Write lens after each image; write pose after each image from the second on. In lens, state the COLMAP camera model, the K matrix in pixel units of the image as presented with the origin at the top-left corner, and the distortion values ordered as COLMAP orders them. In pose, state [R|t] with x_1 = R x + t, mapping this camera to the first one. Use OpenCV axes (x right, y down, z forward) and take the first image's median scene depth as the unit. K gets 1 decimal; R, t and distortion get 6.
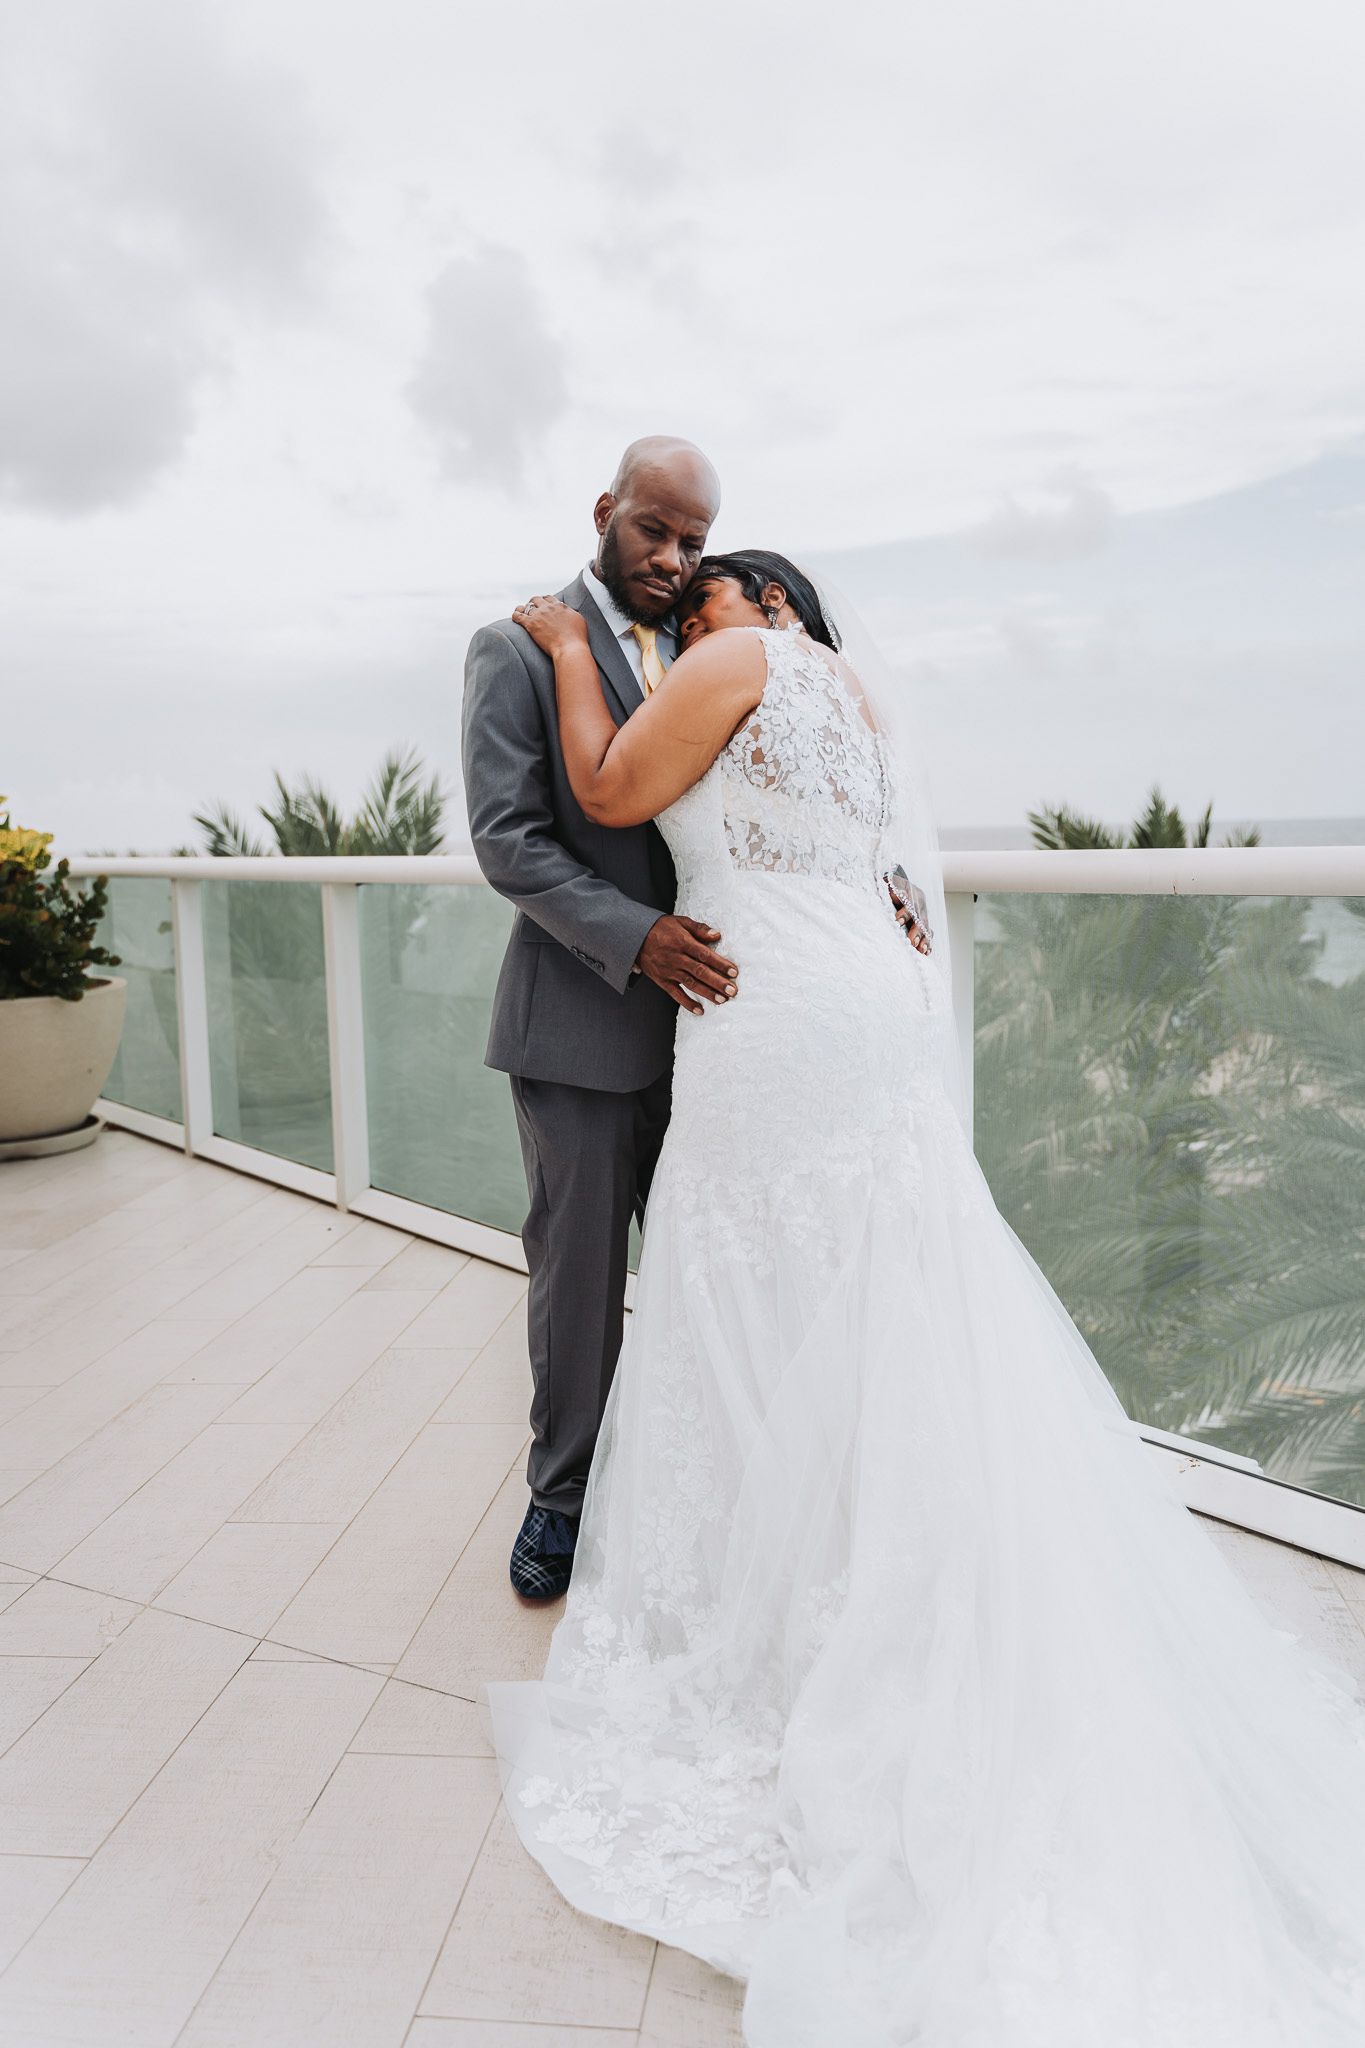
lens RADIAL K [[1606.4, 0, 686.7], [0, 1606.4, 1036.7], [0, 0, 1]] dist [0.031255, -0.001940]
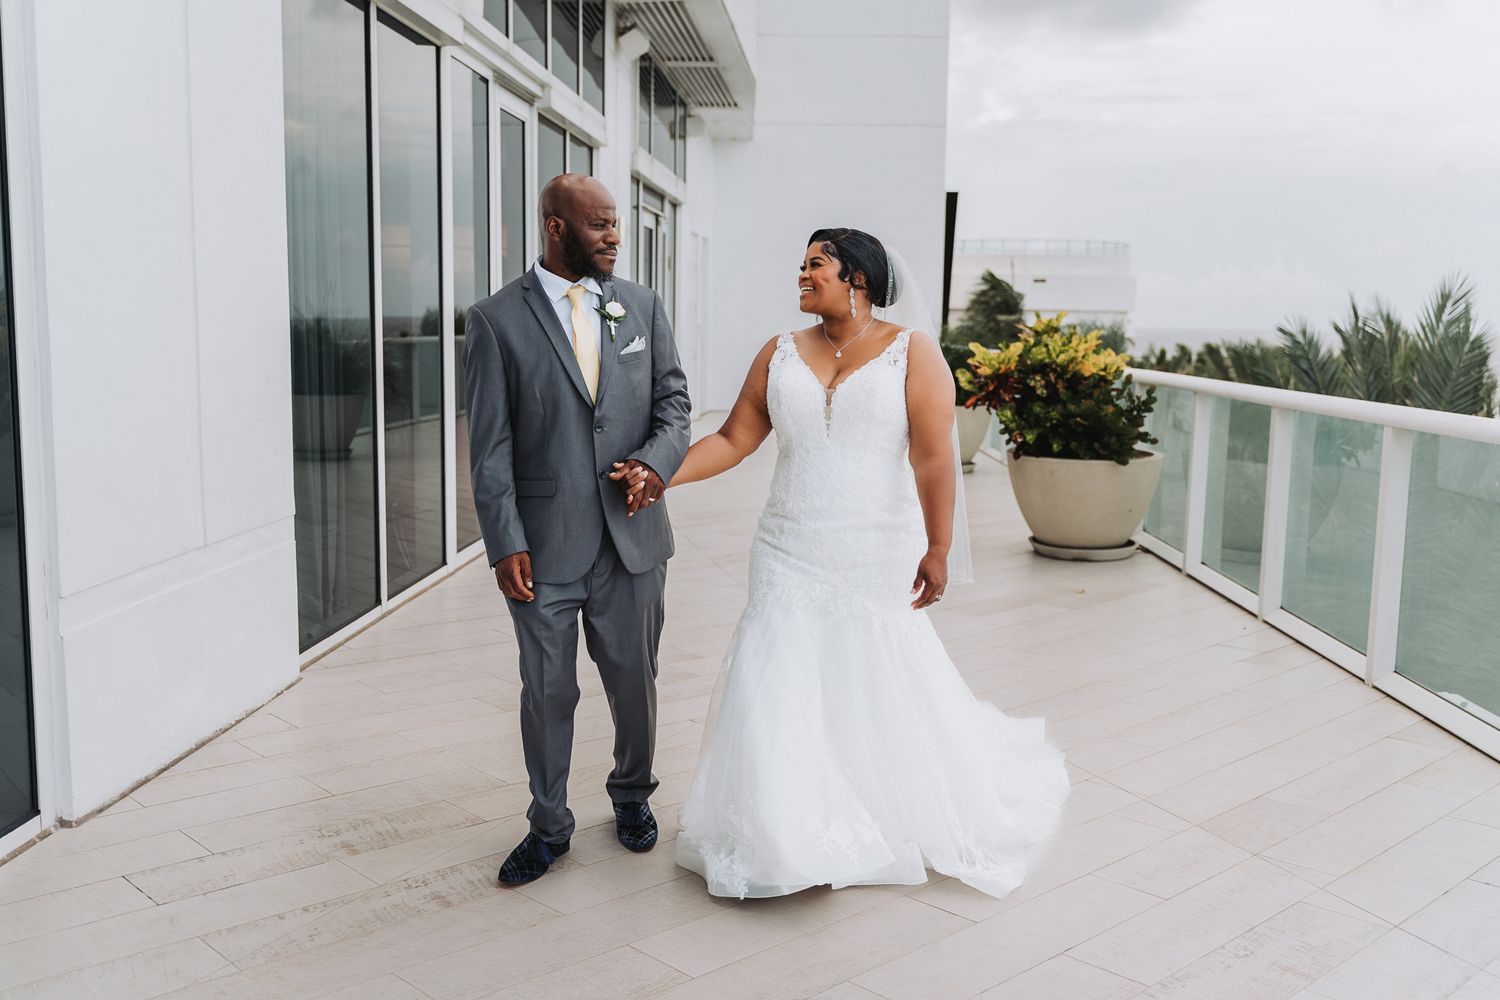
lens RADIAL K [[1497.6, 0, 749.4], [0, 1497.6, 502.7], [0, 0, 1]] dist [-0.001932, 0.000000]
pose [[0.772422, 0.111733, -0.625205, 0.243814], [-0.109150, 0.993111, 0.042631, -0.007735], [0.625661, 0.035312, 0.779296, -0.346190]]
